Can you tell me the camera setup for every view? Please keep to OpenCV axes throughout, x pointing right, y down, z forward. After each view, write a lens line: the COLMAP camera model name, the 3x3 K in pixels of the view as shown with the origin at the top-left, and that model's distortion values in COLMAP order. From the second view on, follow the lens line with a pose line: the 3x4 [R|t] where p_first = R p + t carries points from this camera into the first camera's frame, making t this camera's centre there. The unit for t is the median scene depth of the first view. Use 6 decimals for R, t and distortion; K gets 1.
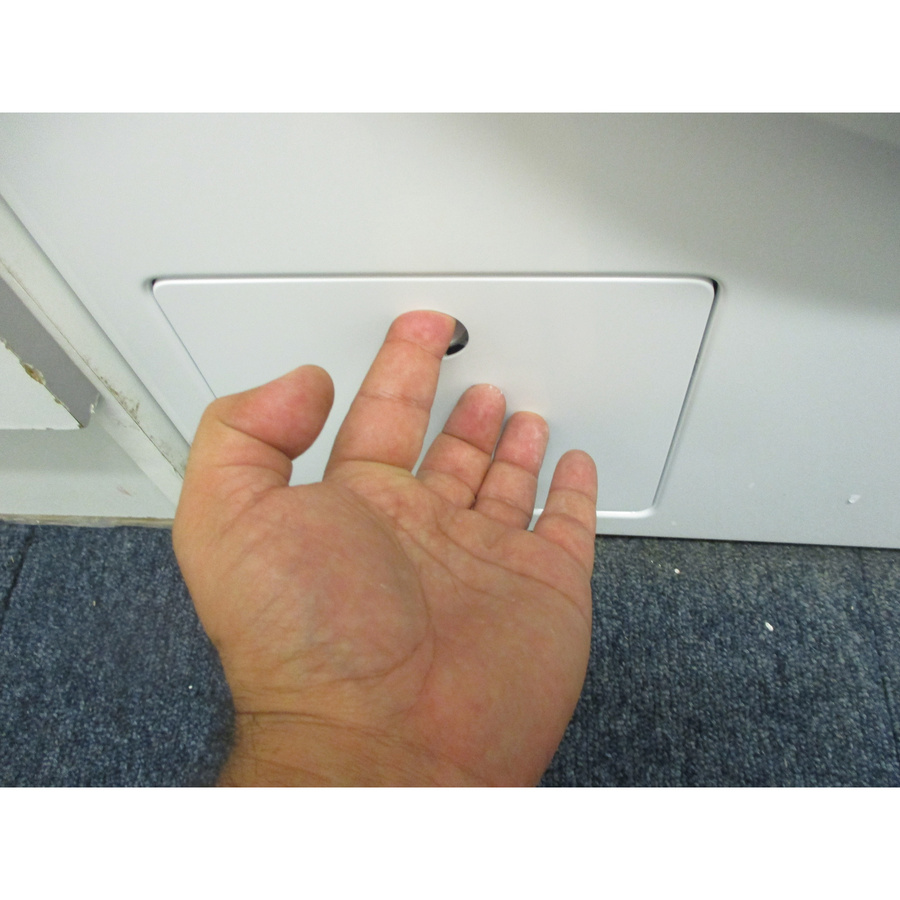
lens RADIAL K [[750.3, 0, 450.0], [0, 750.3, 450.0], [0, 0, 1]] dist [-0.024896, 0.019550]
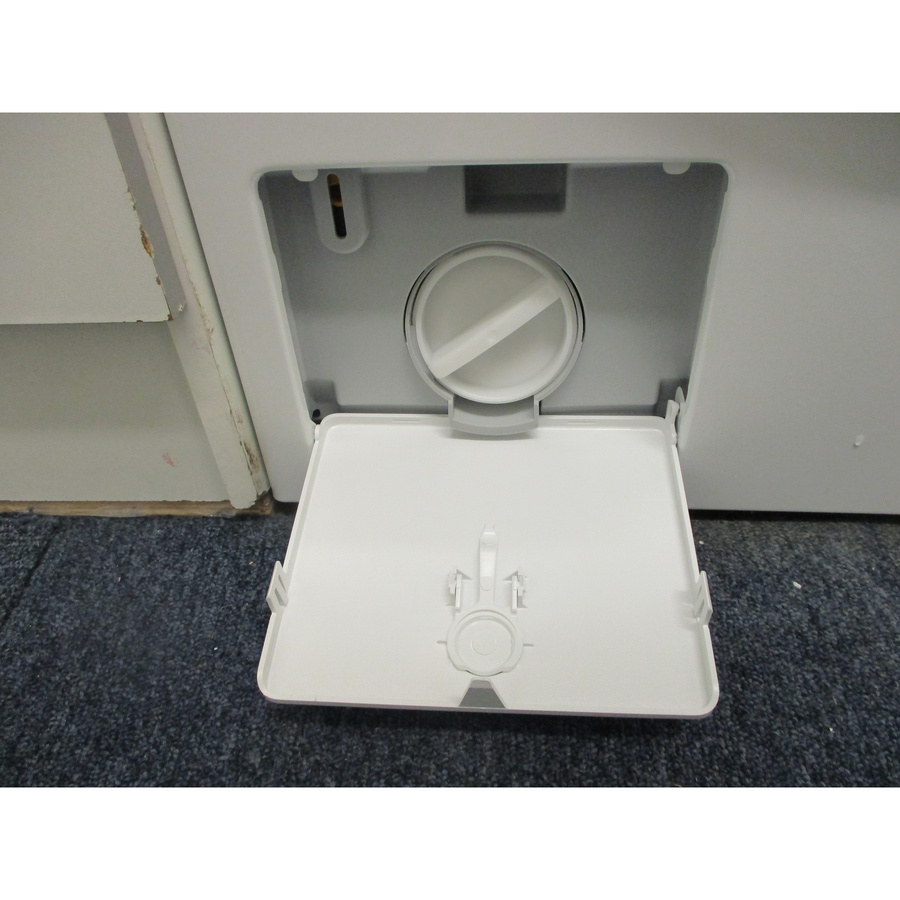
lens RADIAL K [[750.3, 0, 450.0], [0, 750.3, 450.0], [0, 0, 1]] dist [-0.024896, 0.019550]
pose [[0.999031, 0.020224, 0.039081, -0.090396], [-0.007217, 0.951406, -0.307854, 0.374981], [-0.043408, 0.307273, 0.950631, -0.008442]]
